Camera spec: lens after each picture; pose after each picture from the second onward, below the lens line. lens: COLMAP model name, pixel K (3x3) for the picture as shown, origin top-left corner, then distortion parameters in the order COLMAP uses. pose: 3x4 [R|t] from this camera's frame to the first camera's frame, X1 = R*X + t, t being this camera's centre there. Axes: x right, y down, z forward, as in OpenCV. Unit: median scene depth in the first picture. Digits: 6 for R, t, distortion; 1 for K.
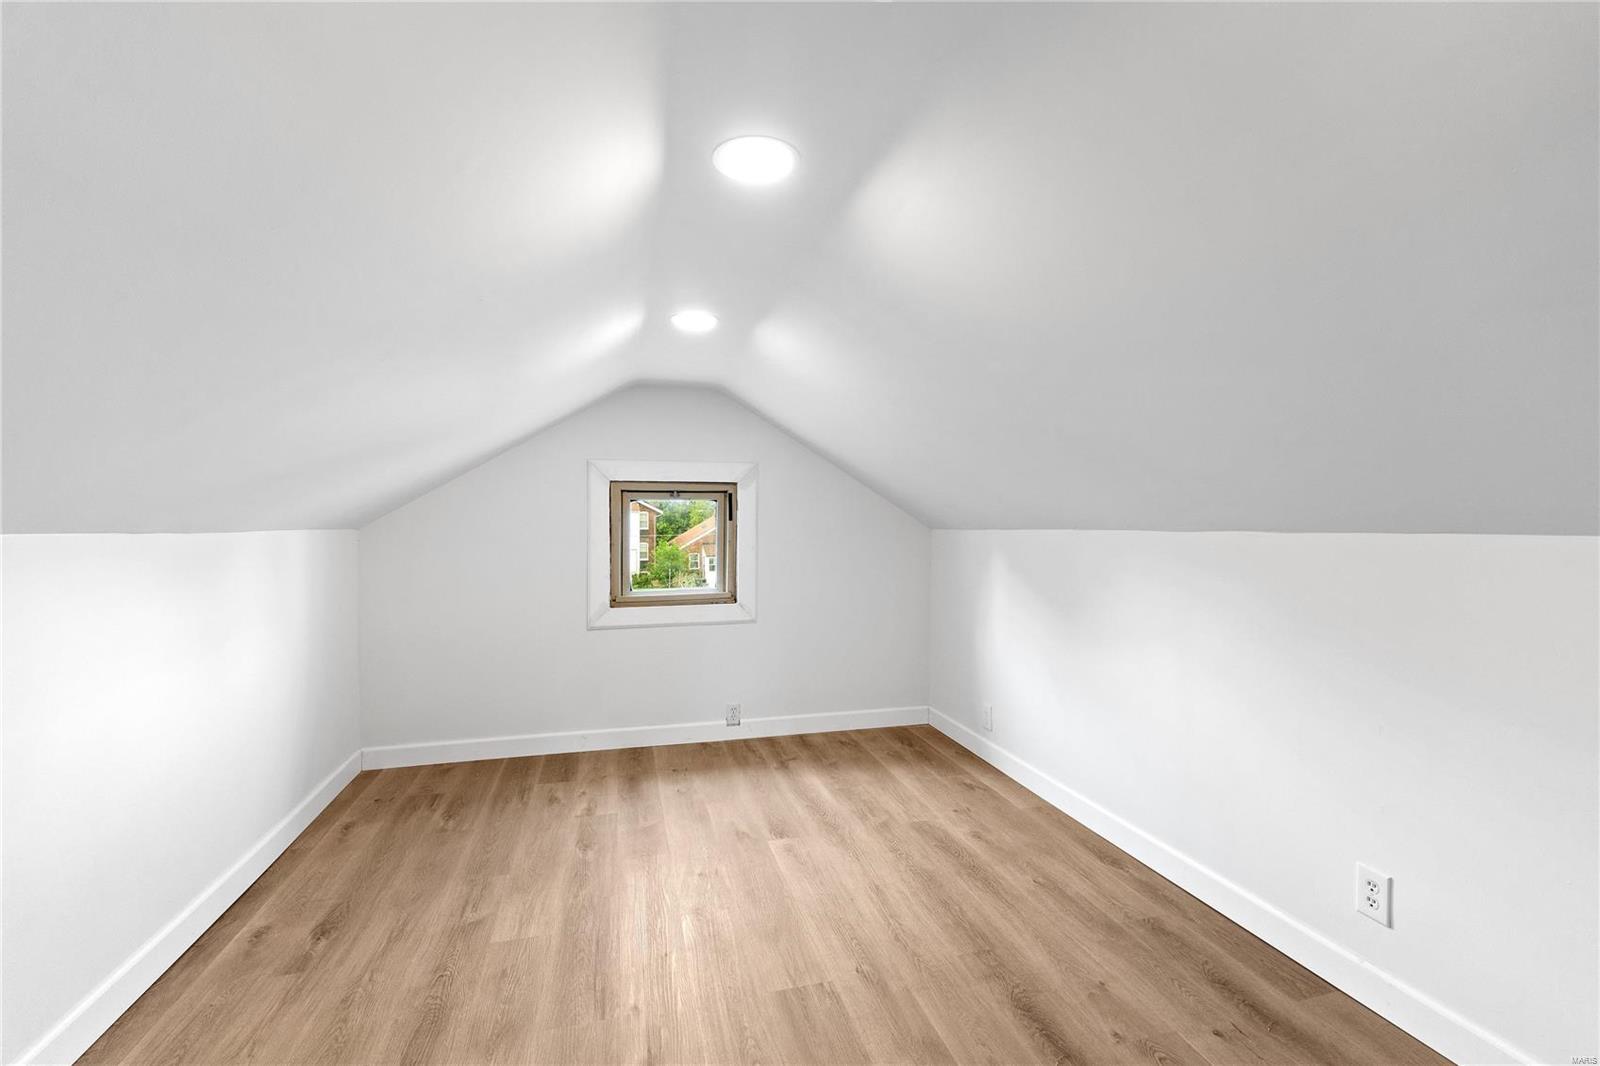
lens RADIAL K [[673.6, 0, 804.7], [0, 673.6, 531.4], [0, 0, 1]] dist [-0.007219, -0.000007]
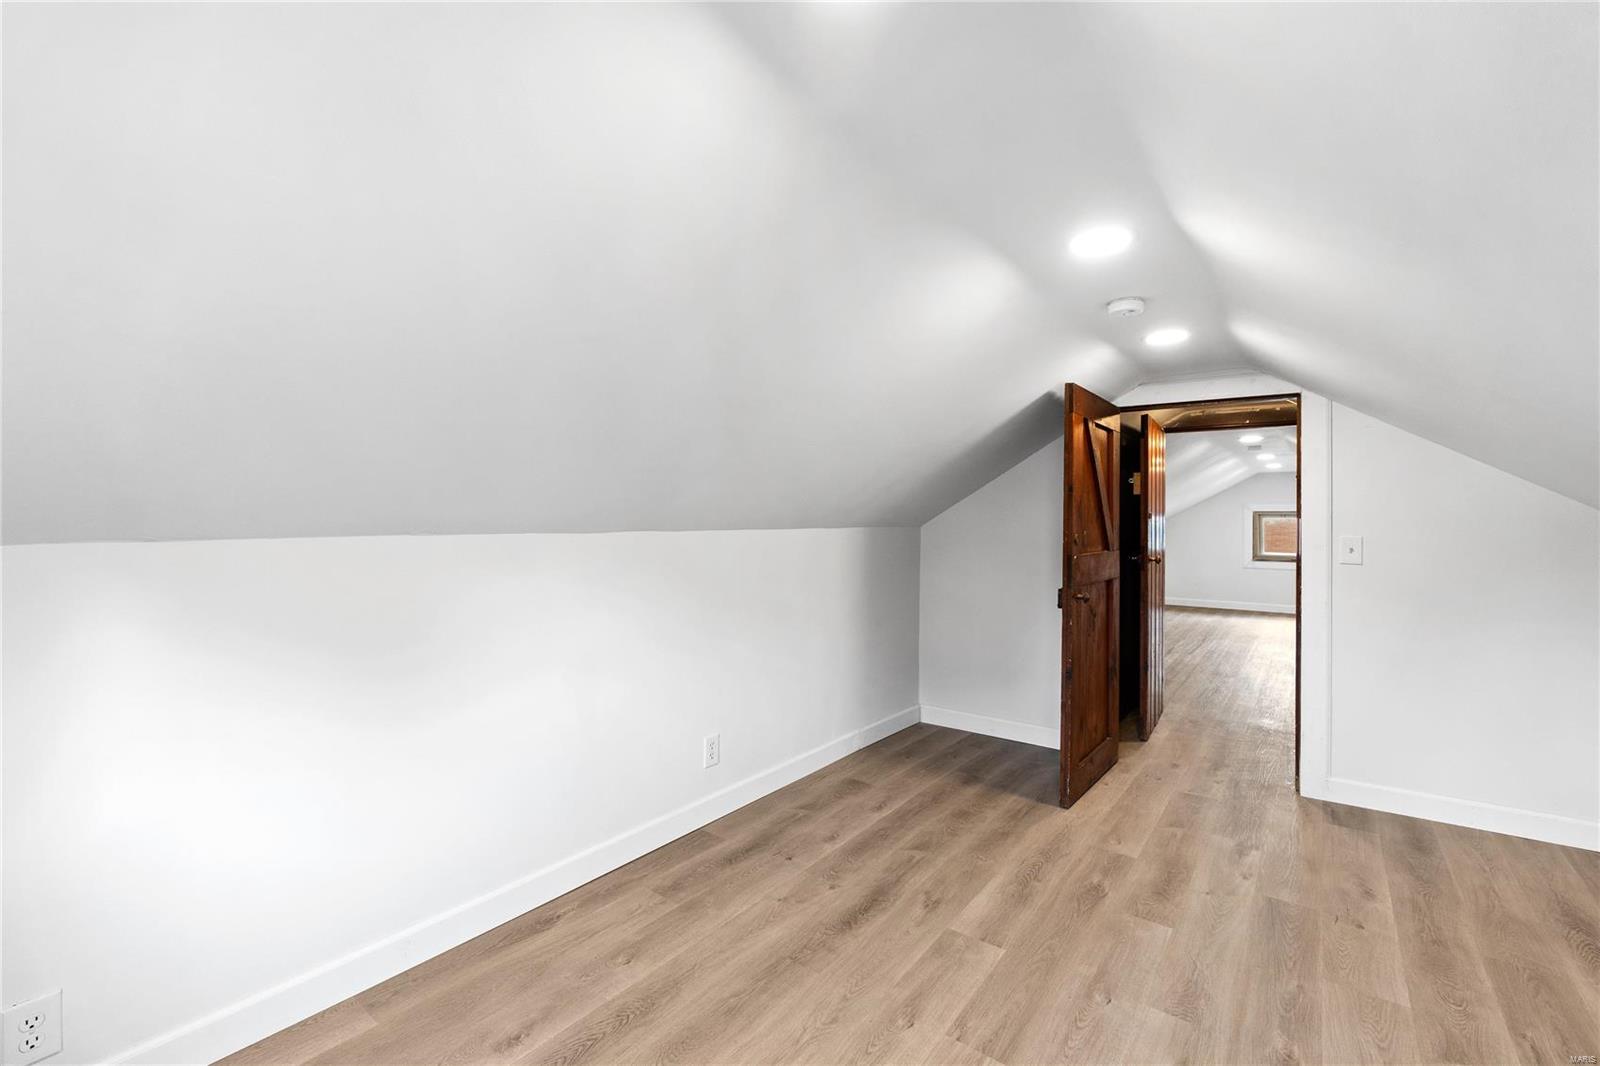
lens RADIAL K [[673.6, 0, 804.7], [0, 673.6, 531.4], [0, 0, 1]] dist [-0.007219, -0.000007]
pose [[-0.601384, -0.015142, 0.798817, -0.534378], [0.002893, 0.999773, 0.021129, -0.026846], [-0.798955, 0.015017, -0.601203, 1.618509]]
